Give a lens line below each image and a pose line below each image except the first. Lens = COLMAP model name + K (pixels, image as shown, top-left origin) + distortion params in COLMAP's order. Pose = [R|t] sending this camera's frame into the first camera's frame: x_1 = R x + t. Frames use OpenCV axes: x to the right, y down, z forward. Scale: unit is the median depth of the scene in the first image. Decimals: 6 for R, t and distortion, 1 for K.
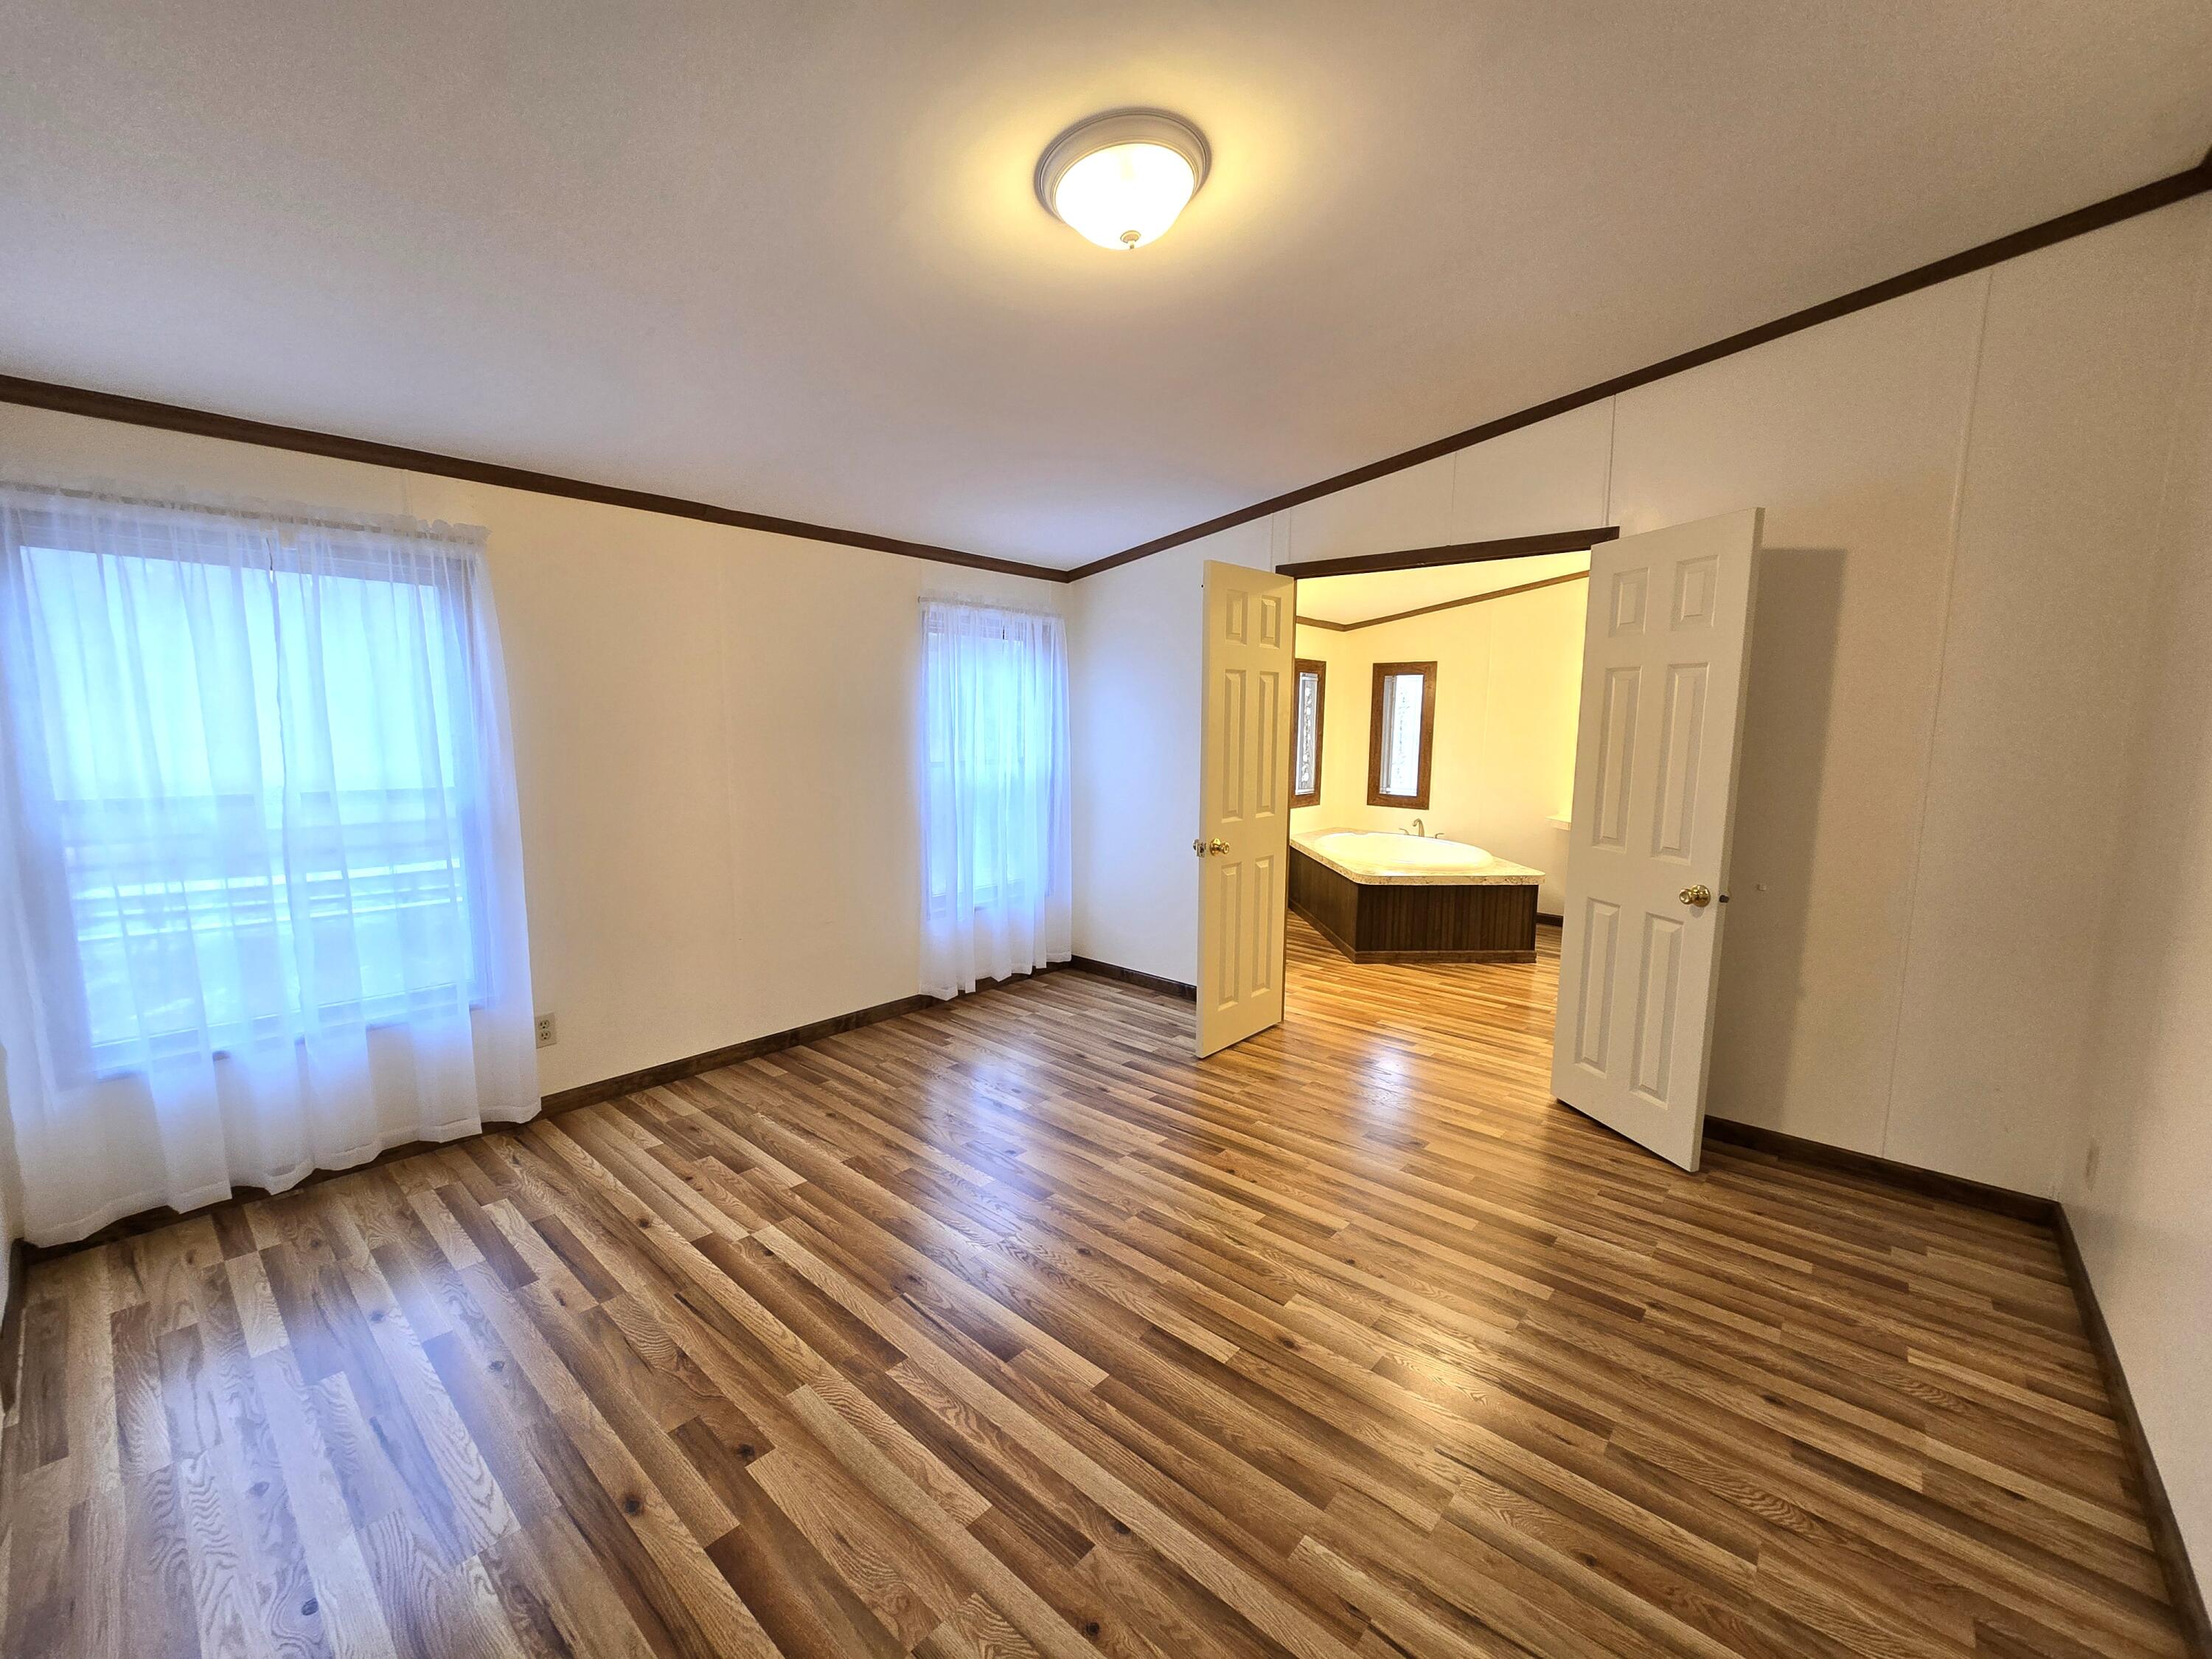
lens RADIAL K [[905.0, 0, 1119.2], [0, 905.0, 839.8], [0, 0, 1]] dist [-0.002153, -0.000146]
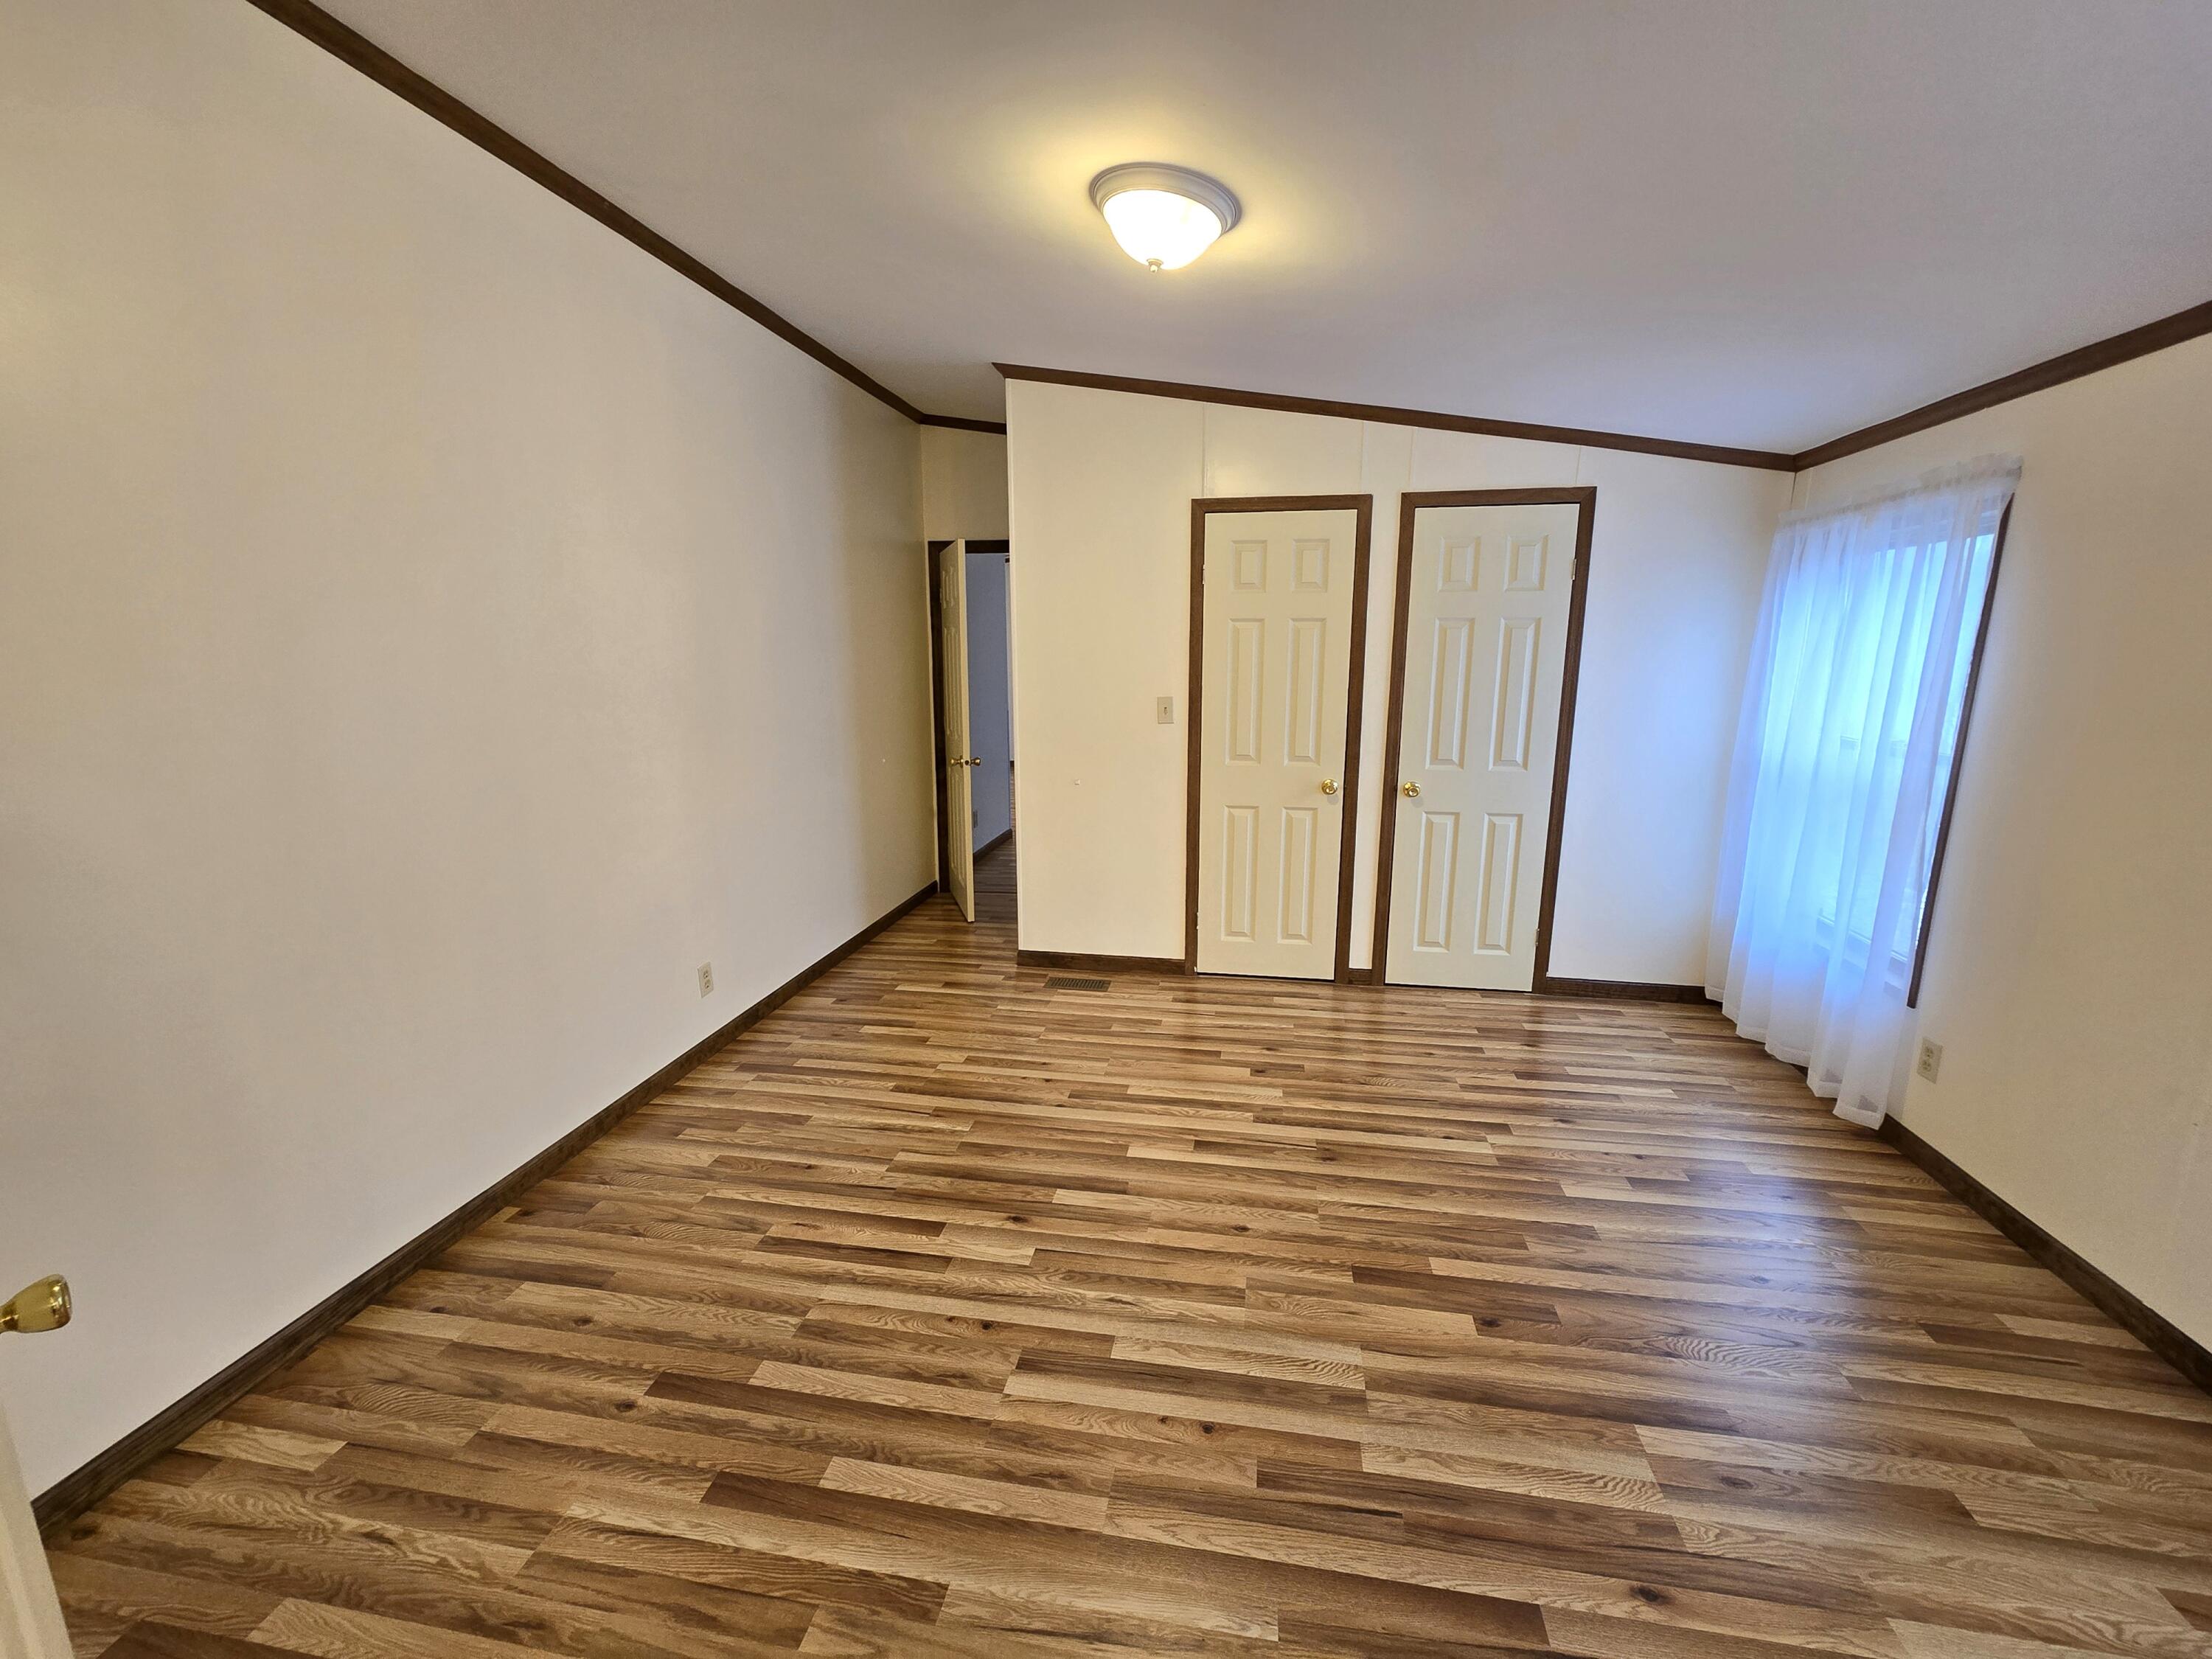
lens RADIAL K [[905.0, 0, 1119.2], [0, 905.0, 839.8], [0, 0, 1]] dist [-0.002153, -0.000146]
pose [[-0.853511, 0.096285, -0.512101, 0.605158], [-0.076731, 0.948842, 0.306287, -0.264046], [0.515394, 0.300713, -0.802459, 1.798739]]
